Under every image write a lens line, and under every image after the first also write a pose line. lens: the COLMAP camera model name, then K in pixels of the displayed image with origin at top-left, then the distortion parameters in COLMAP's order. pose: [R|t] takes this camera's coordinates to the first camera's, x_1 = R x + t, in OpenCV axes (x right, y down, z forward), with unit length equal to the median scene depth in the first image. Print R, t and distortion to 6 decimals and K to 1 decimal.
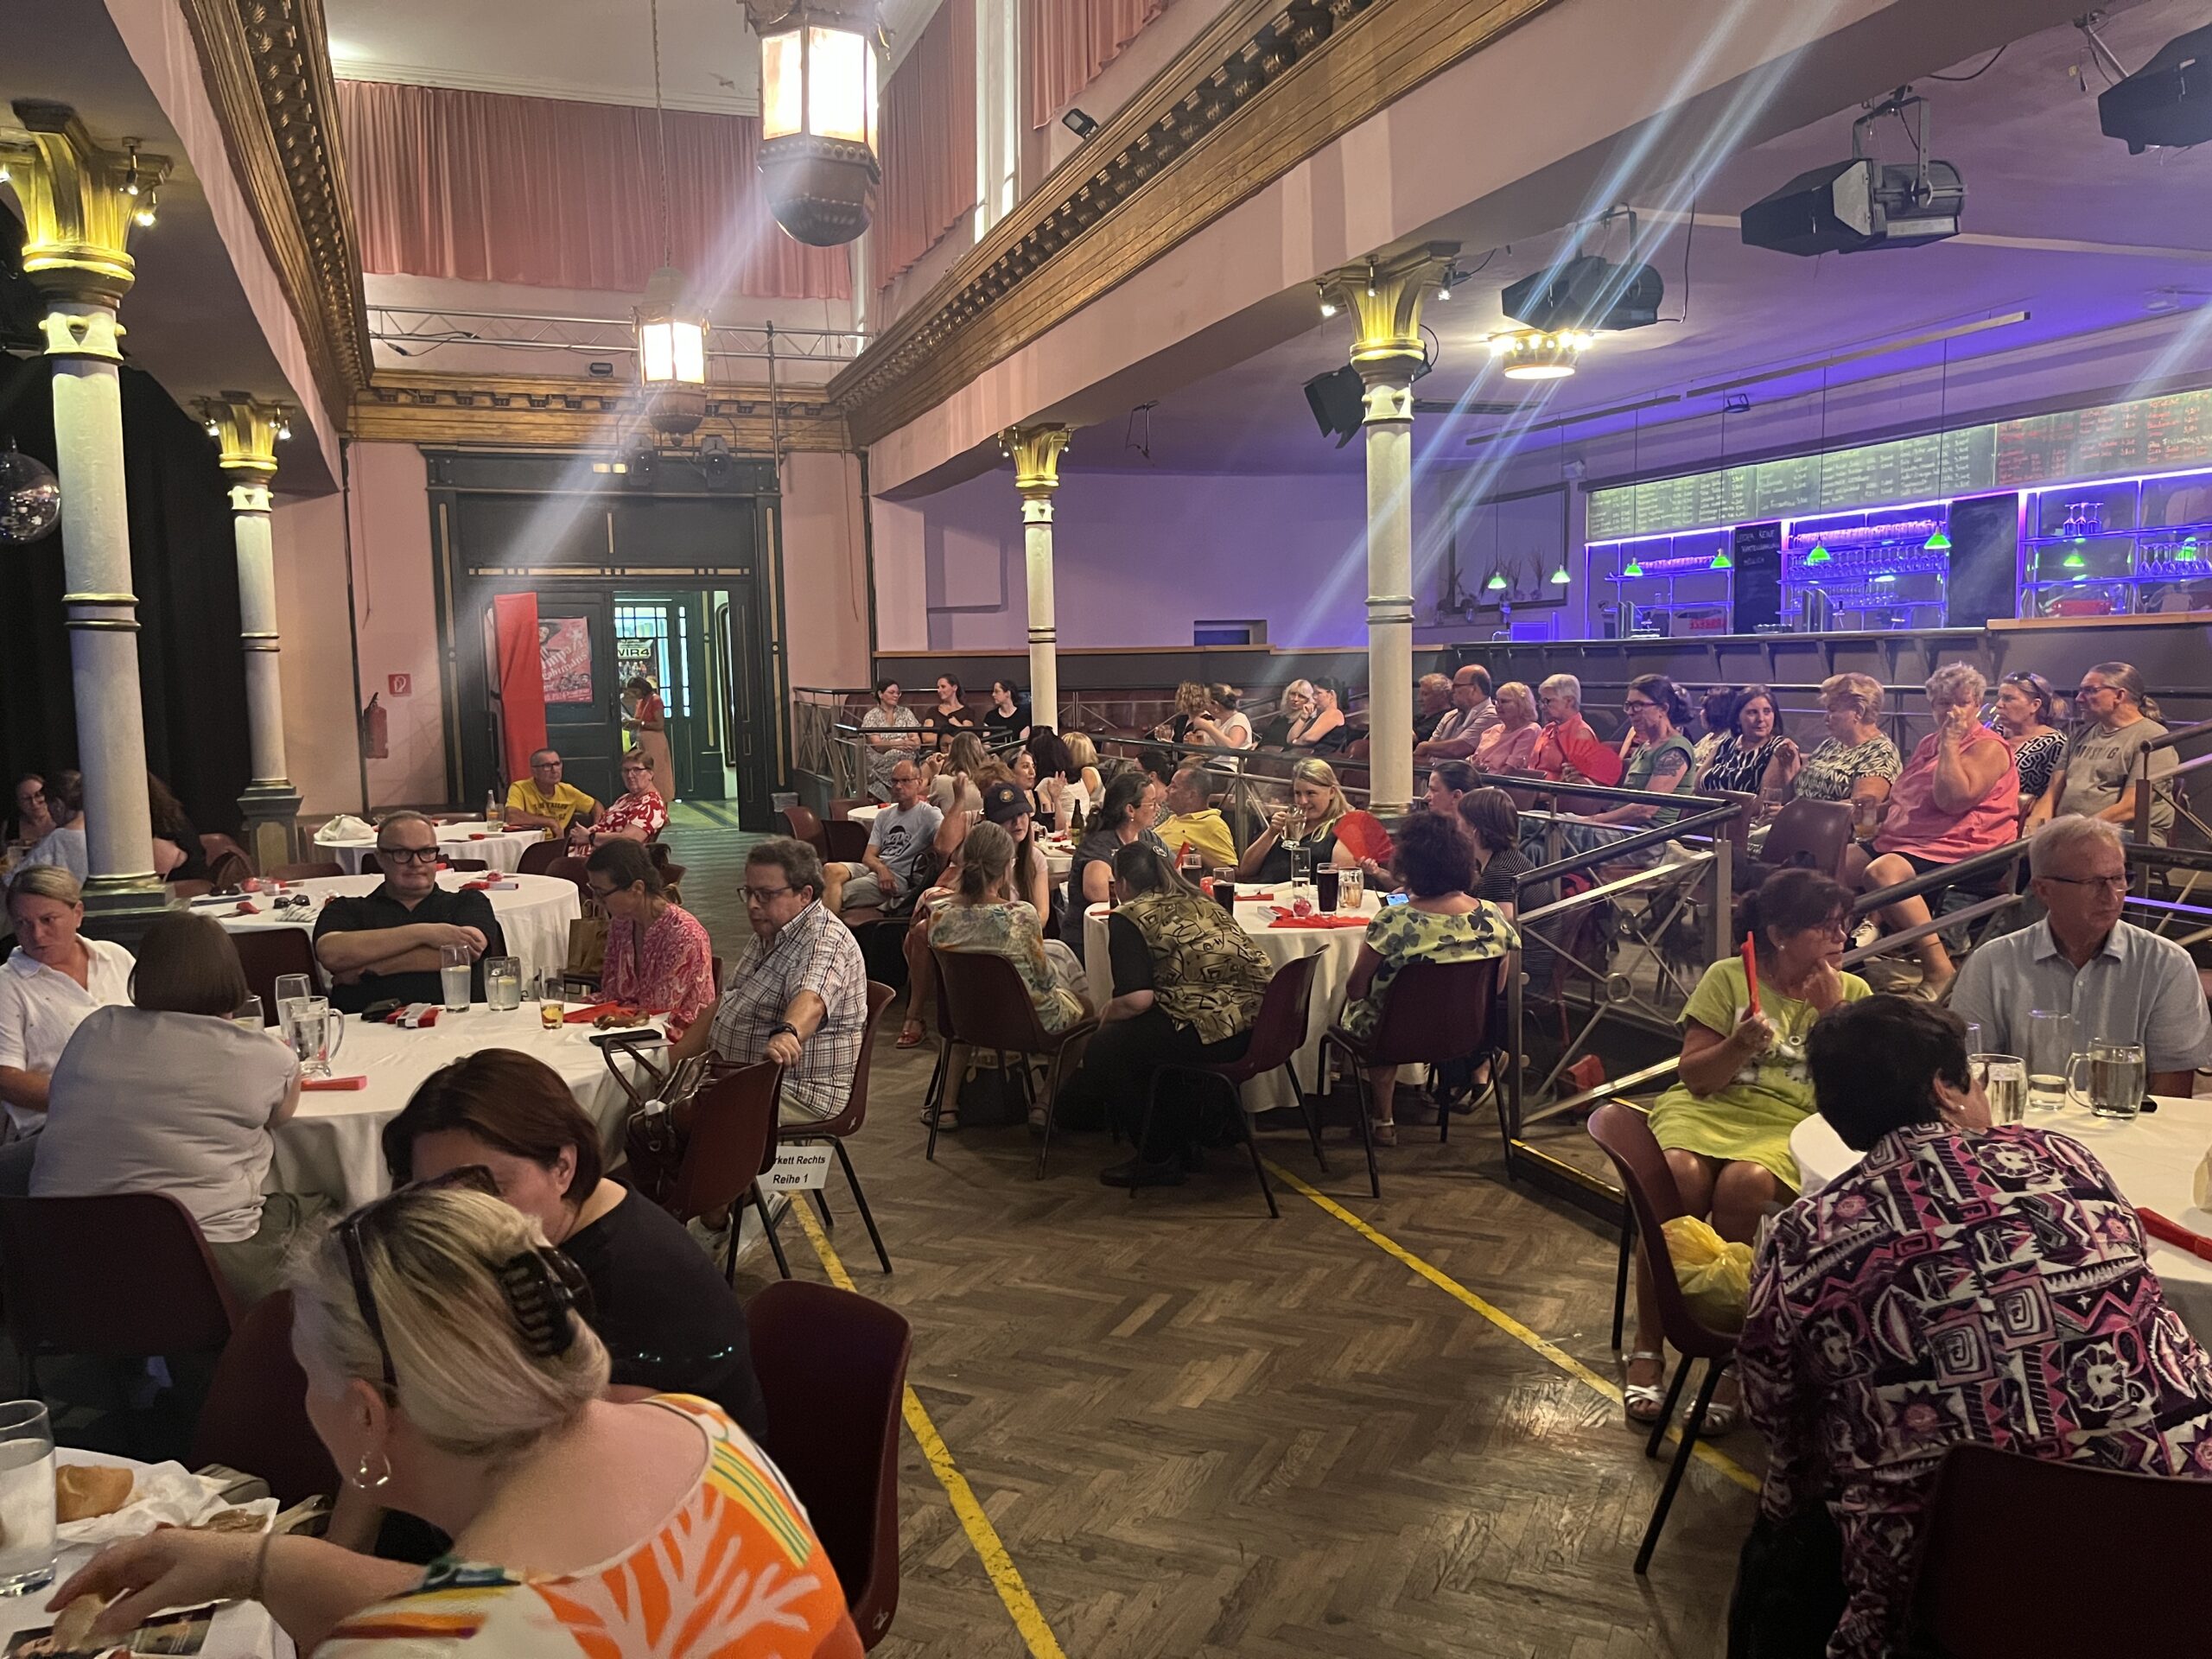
lens RADIAL K [[1688.2, 0, 1117.5], [0, 1688.2, 838.0], [0, 0, 1]] dist [0.081031, -0.108252]
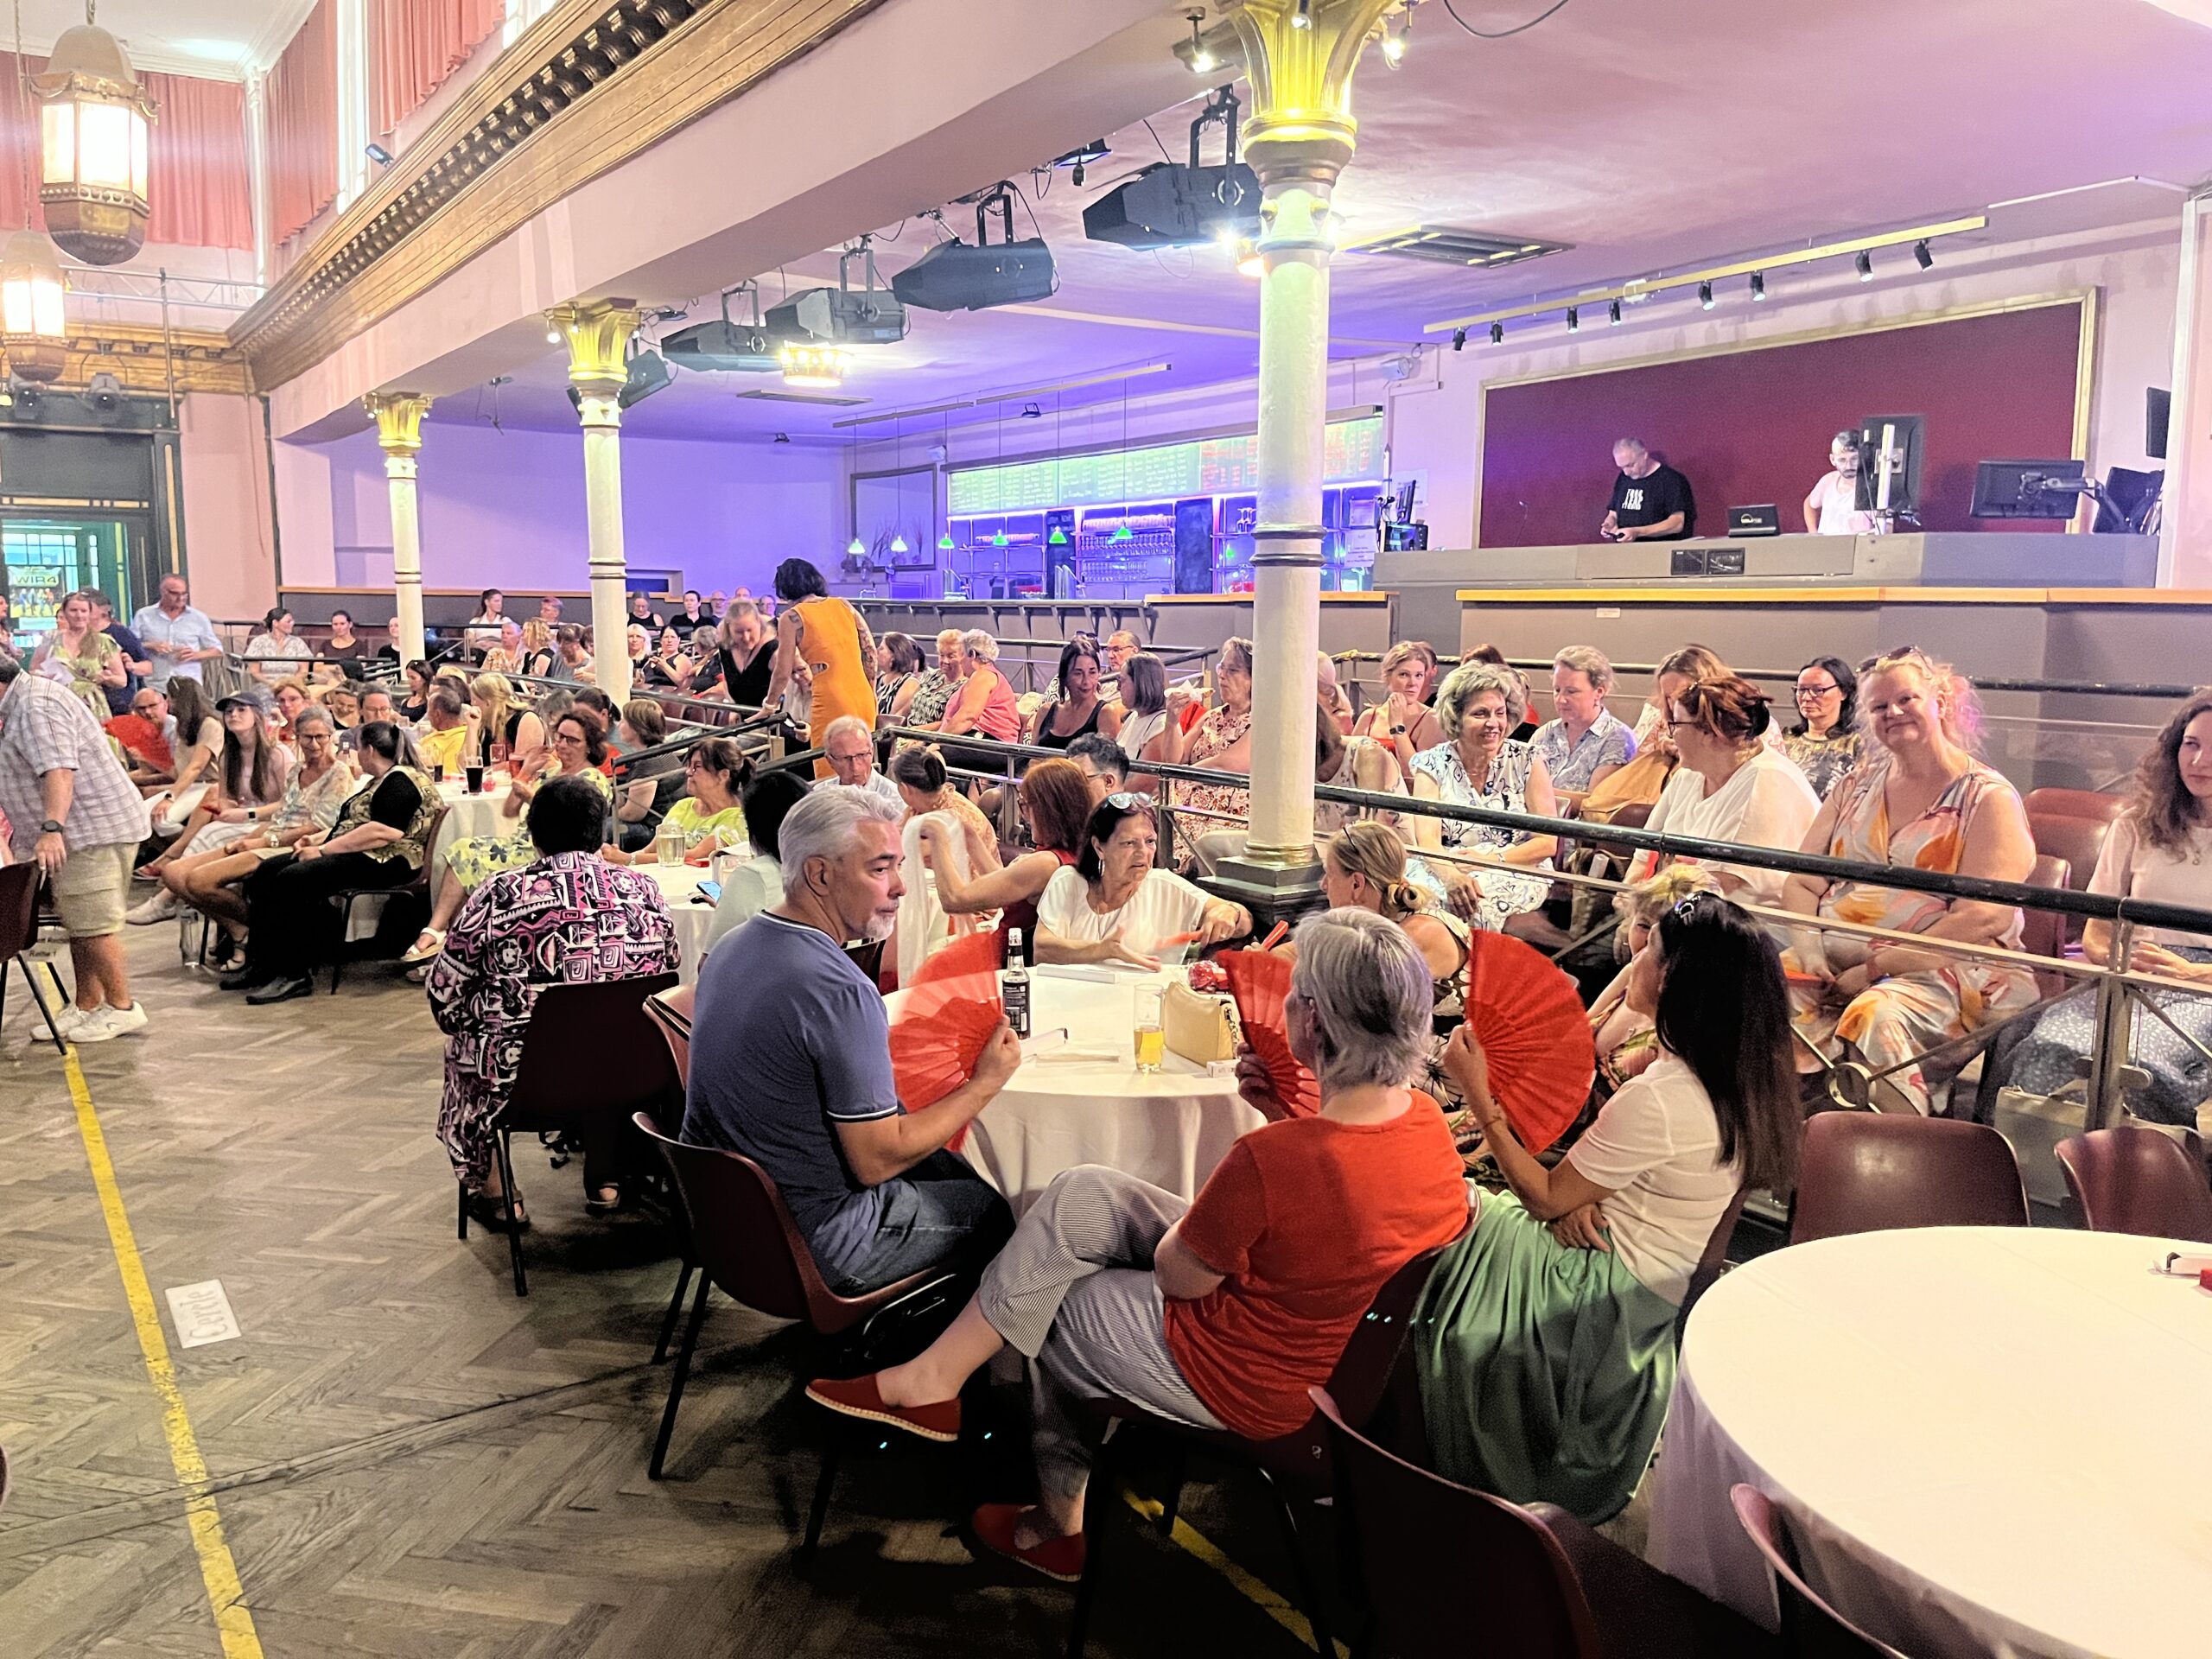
lens RADIAL K [[1688.1, 0, 1100.5], [0, 1688.1, 848.2], [0, 0, 1]] dist [0.085972, -0.105229]
pose [[0.969567, -0.005306, 0.244769, 0.113285], [-0.002845, 0.999453, 0.032936, 0.020877], [-0.244810, -0.032630, 0.969022, -0.212867]]
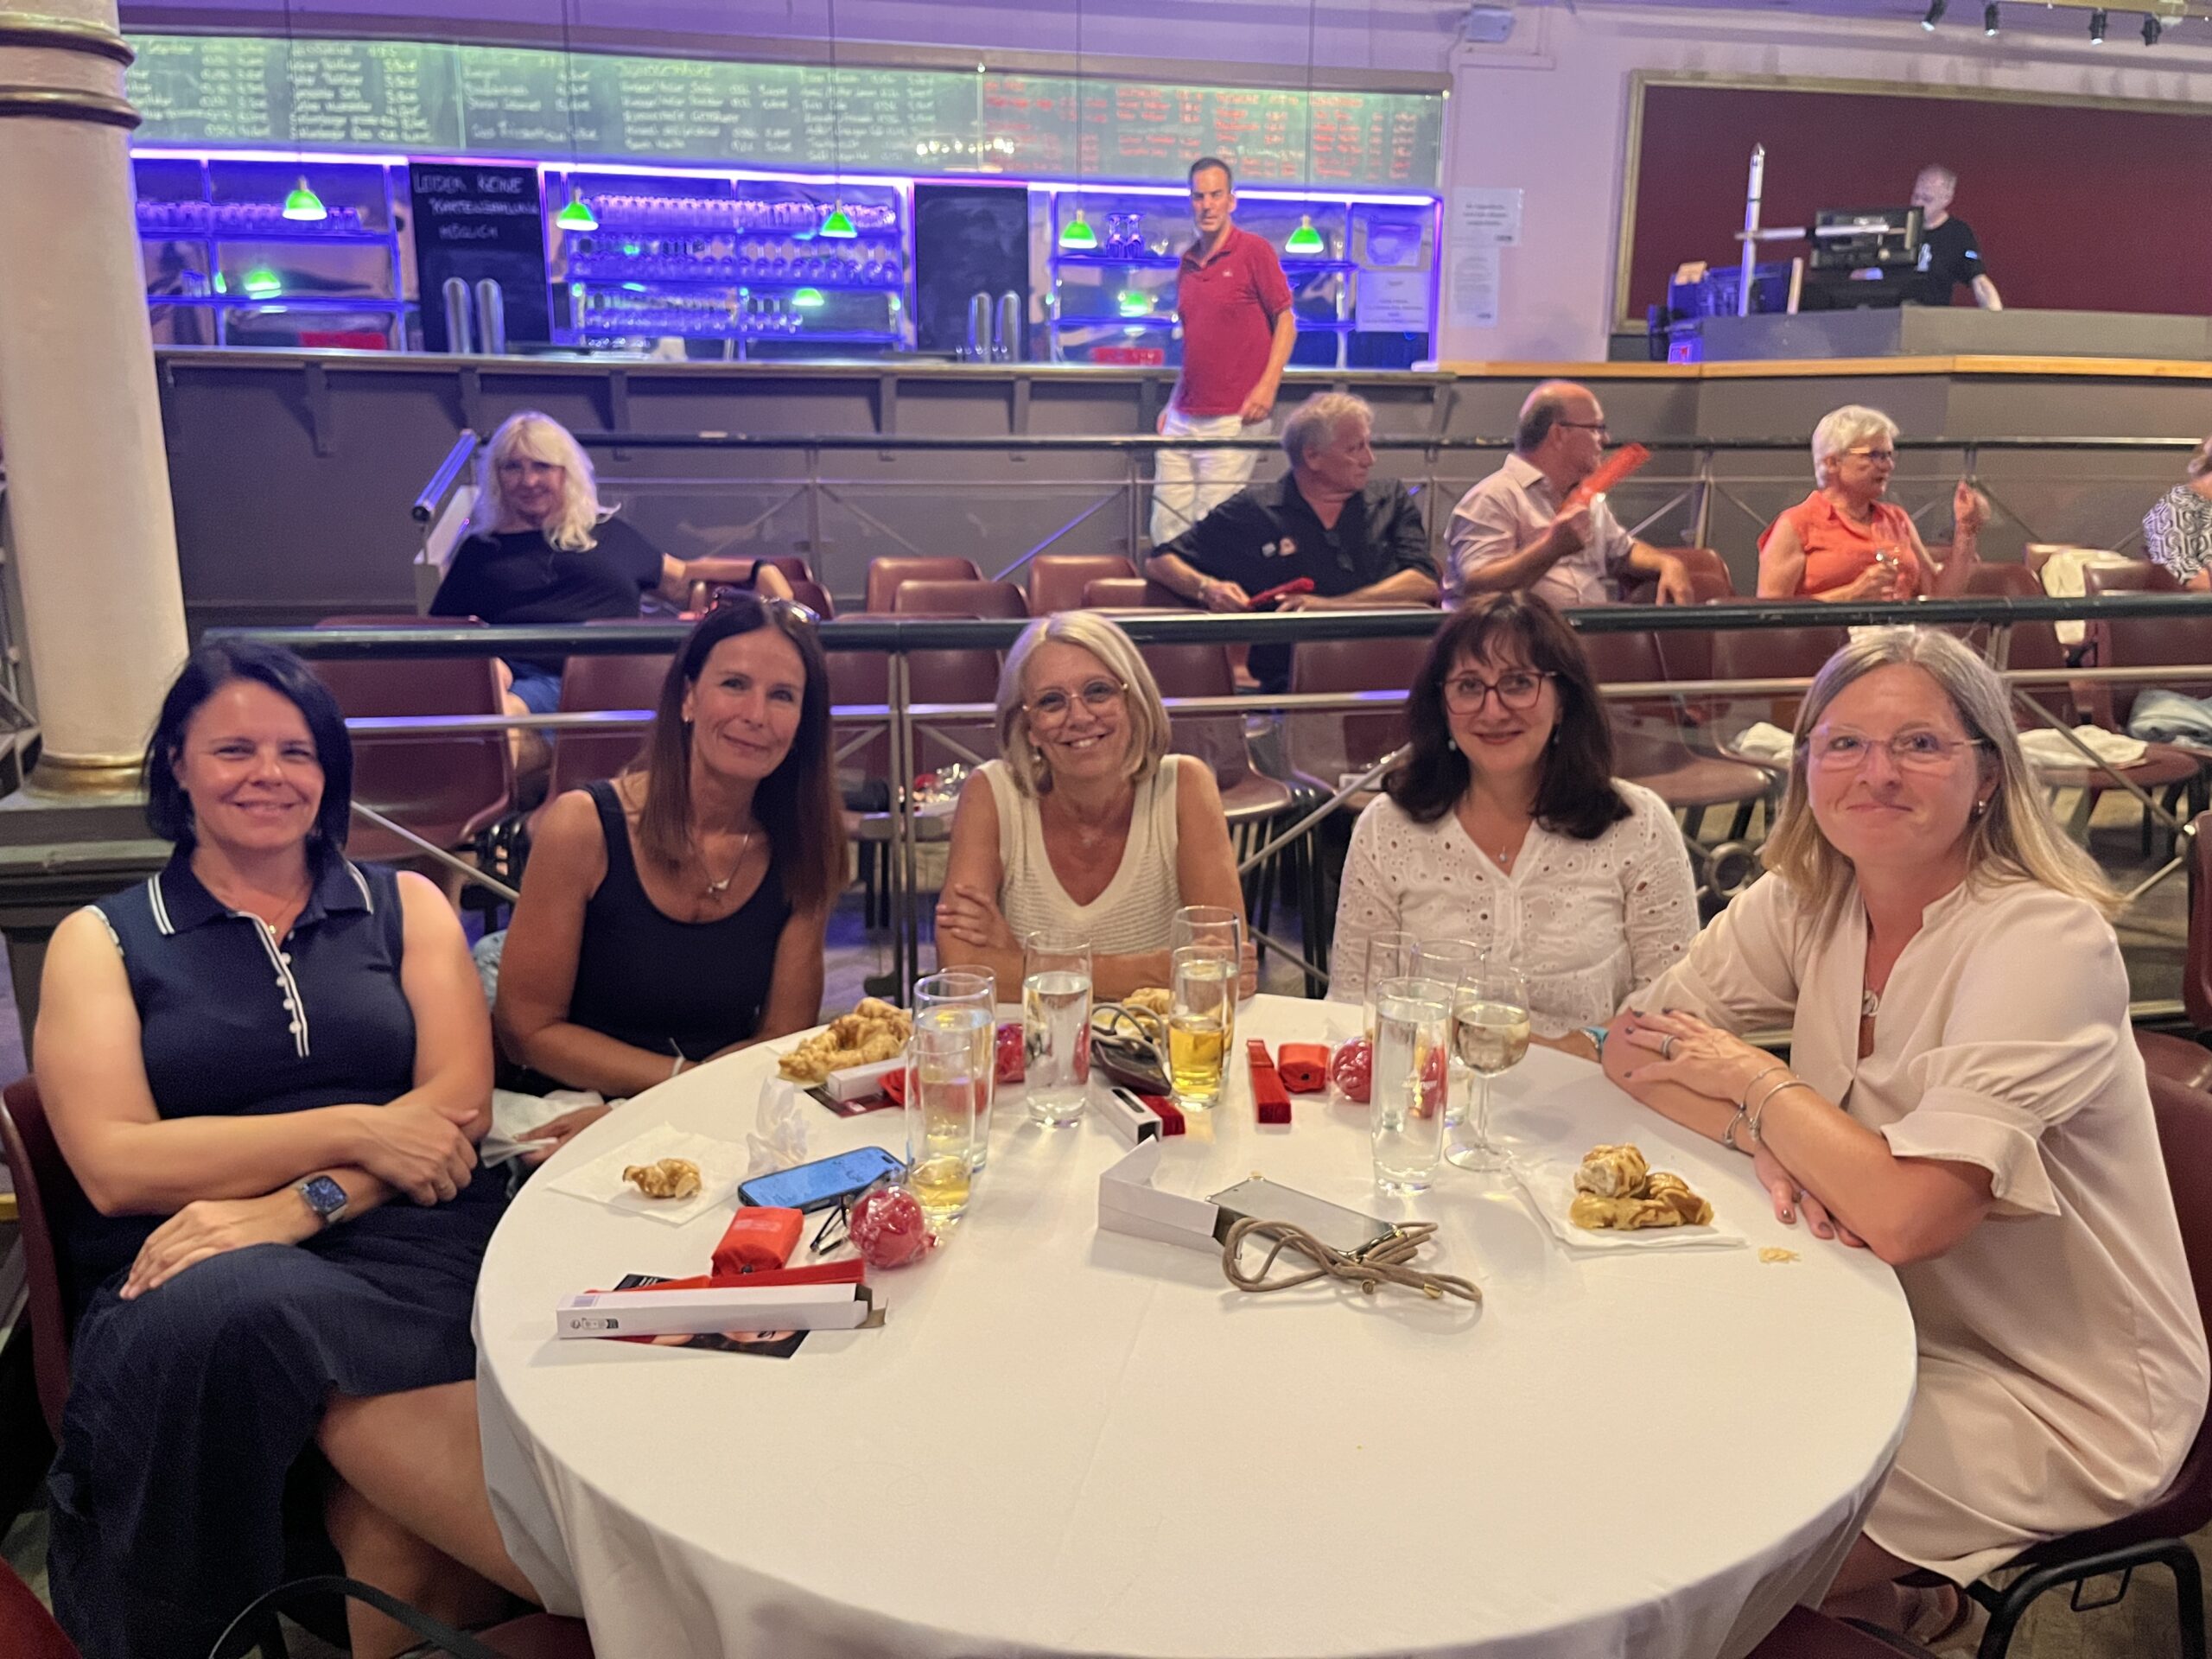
lens RADIAL K [[1688.2, 0, 1117.5], [0, 1688.2, 838.0], [0, 0, 1]] dist [0.081031, -0.108252]
pose [[0.116220, -0.199220, 0.973039, -0.202858], [0.099917, 0.977053, 0.188108, -0.058084], [-0.988185, 0.075361, 0.133459, 0.801934]]
